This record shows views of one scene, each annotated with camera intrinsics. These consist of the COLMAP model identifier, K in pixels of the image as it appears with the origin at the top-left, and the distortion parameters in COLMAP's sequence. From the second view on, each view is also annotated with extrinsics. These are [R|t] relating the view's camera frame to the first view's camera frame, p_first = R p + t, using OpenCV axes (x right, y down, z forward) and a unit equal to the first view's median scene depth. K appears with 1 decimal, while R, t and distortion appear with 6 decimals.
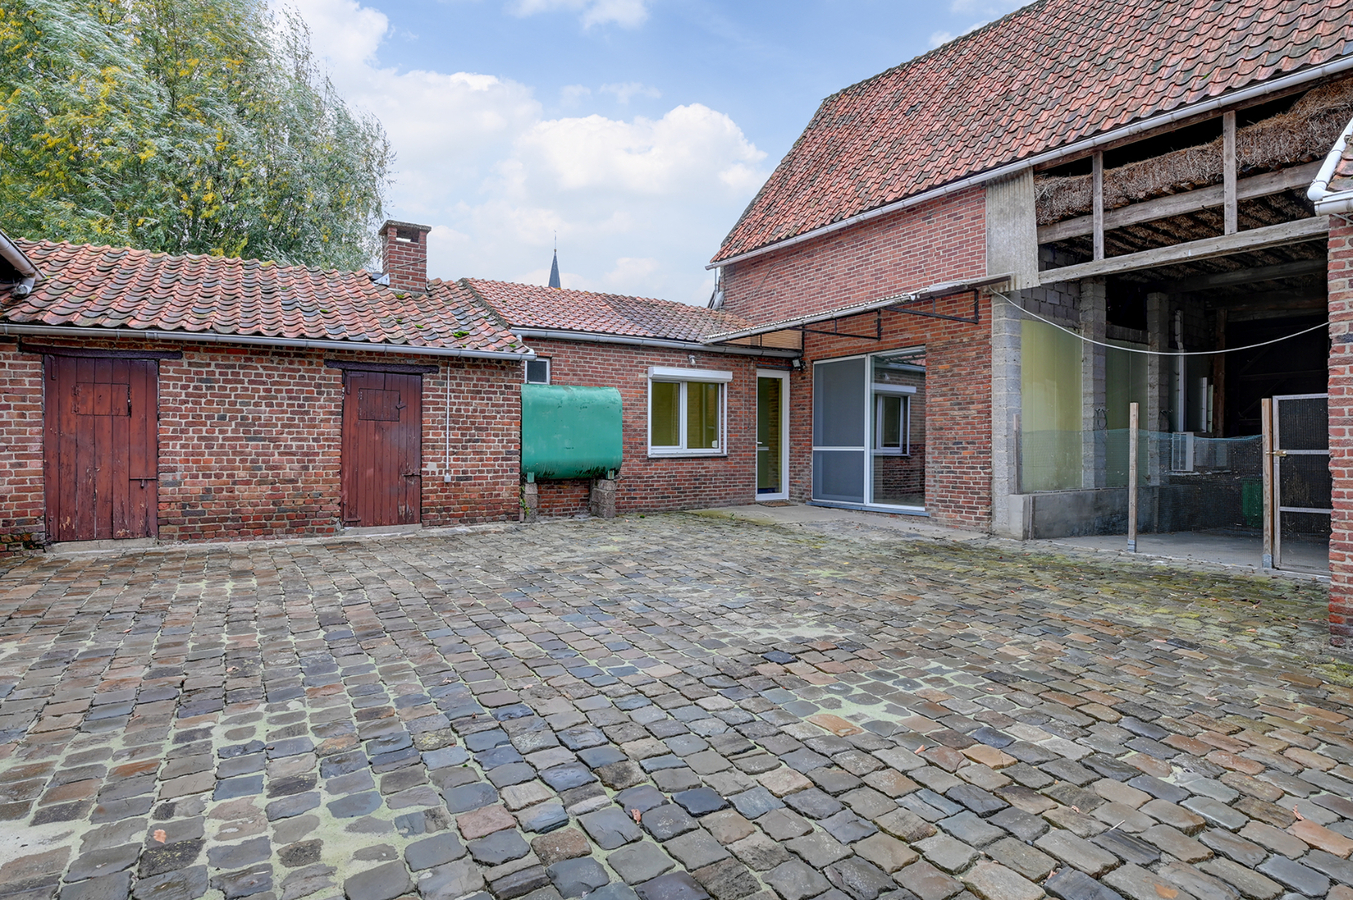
lens RADIAL K [[674.7, 0, 676.5], [0, 674.7, 450.0], [0, 0, 1]] dist [-0.012735, 0.000531]
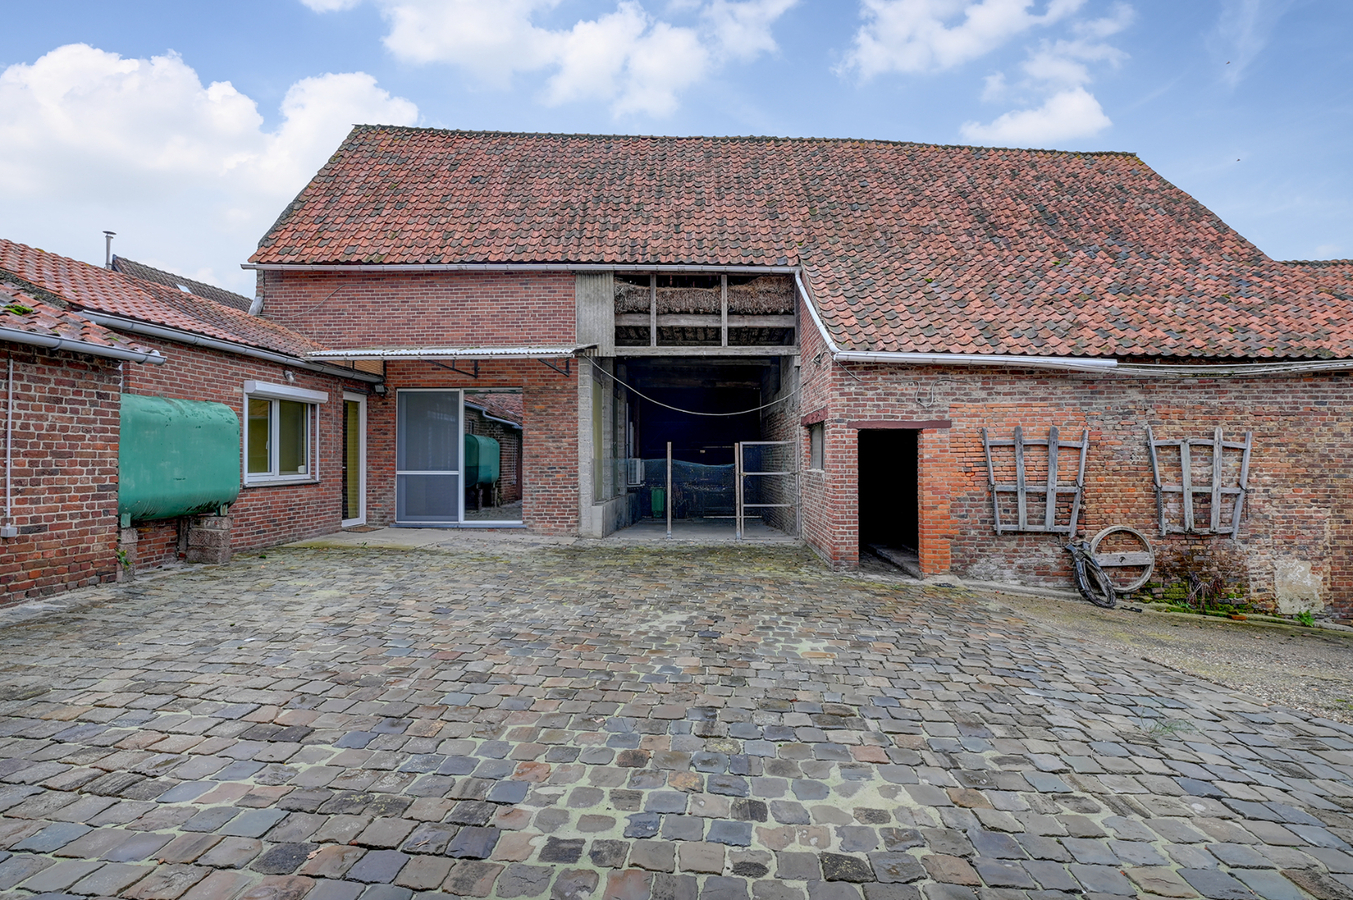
lens RADIAL K [[626.1, 0, 649.6], [0, 626.1, 453.1], [0, 0, 1]] dist [-0.008189, 0.000063]
pose [[0.605742, 0.009183, 0.795608, -0.435368], [0.005019, 0.999869, -0.015362, -0.020353], [-0.795645, 0.013299, 0.605617, 0.146203]]
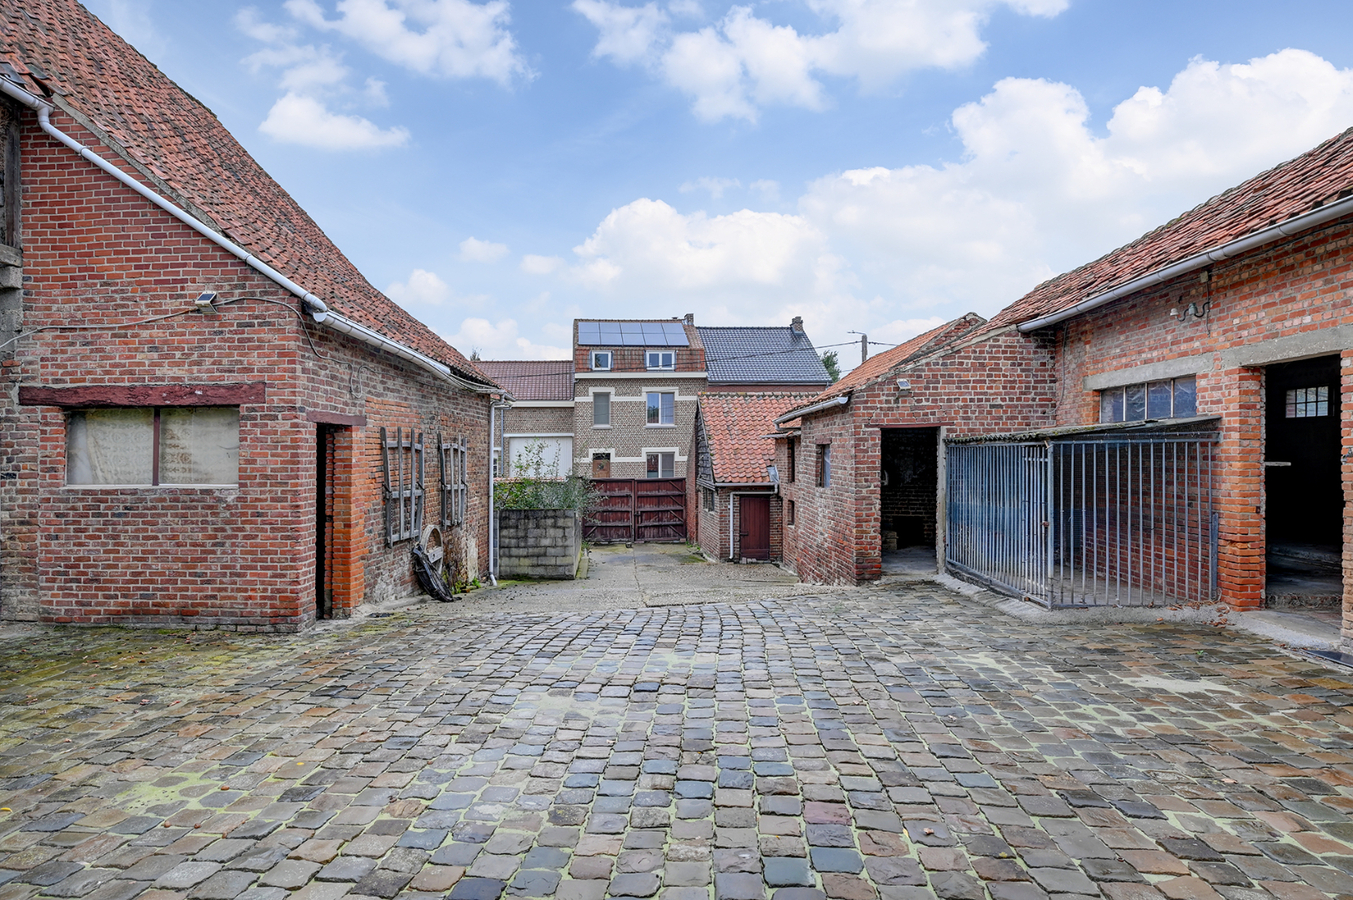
lens RADIAL K [[778.4, 0, 683.1], [0, 778.4, 440.9], [0, 0, 1]] dist [-0.005047, -0.001249]
pose [[-0.825217, 0.017457, 0.564547, -0.284967], [0.014337, 0.999848, -0.009961, -0.035961], [-0.564634, -0.000126, -0.825341, 0.928314]]
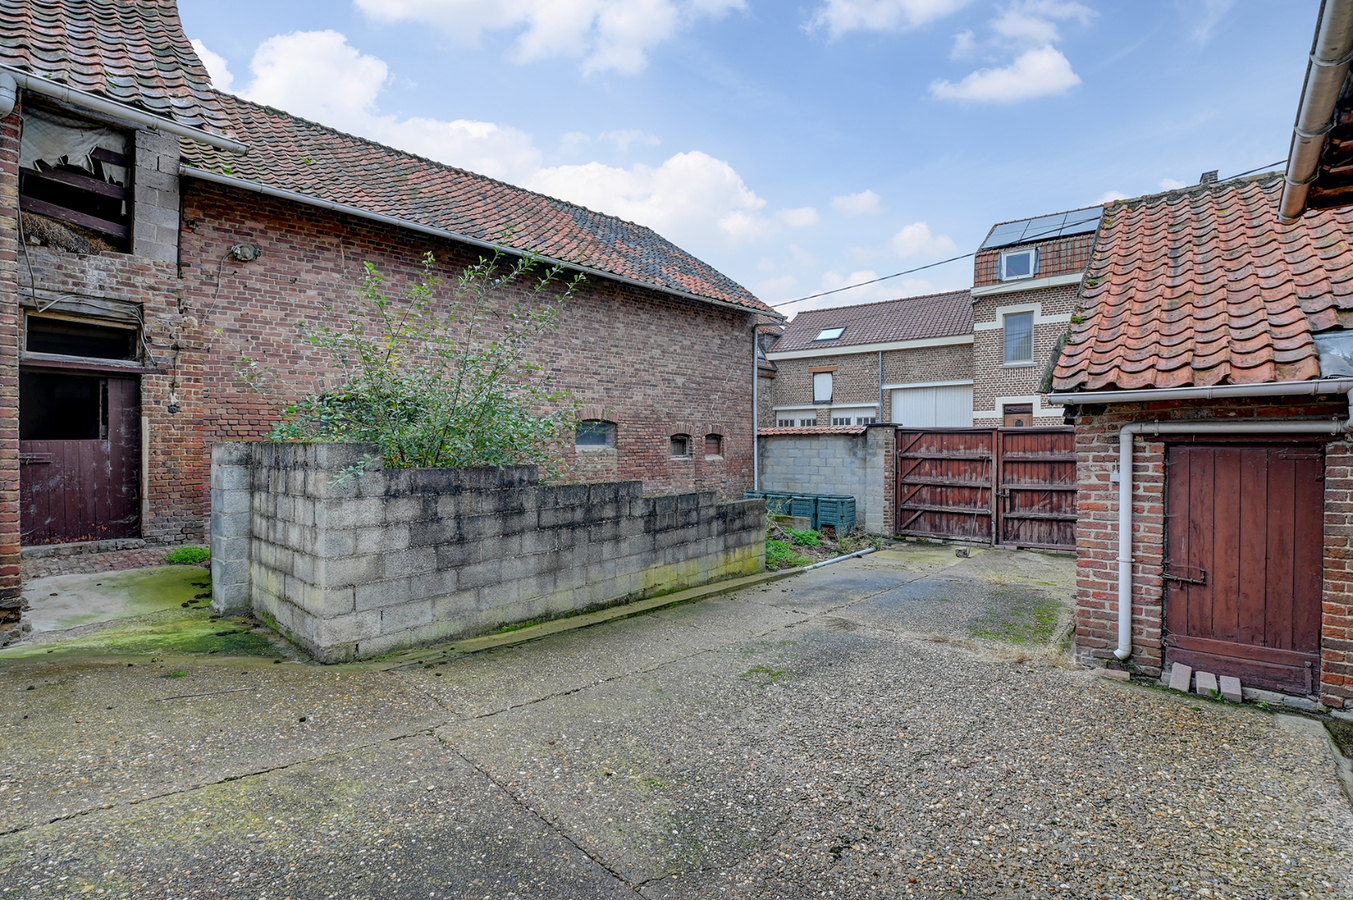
lens RADIAL K [[626.1, 0, 649.6], [0, 626.1, 453.1], [0, 0, 1]] dist [-0.008189, 0.000063]
pose [[-0.177862, -0.015915, 0.983927, 0.415250], [0.010959, 0.999775, 0.018152, 0.095825], [-0.983994, 0.014011, -0.177647, -0.482636]]
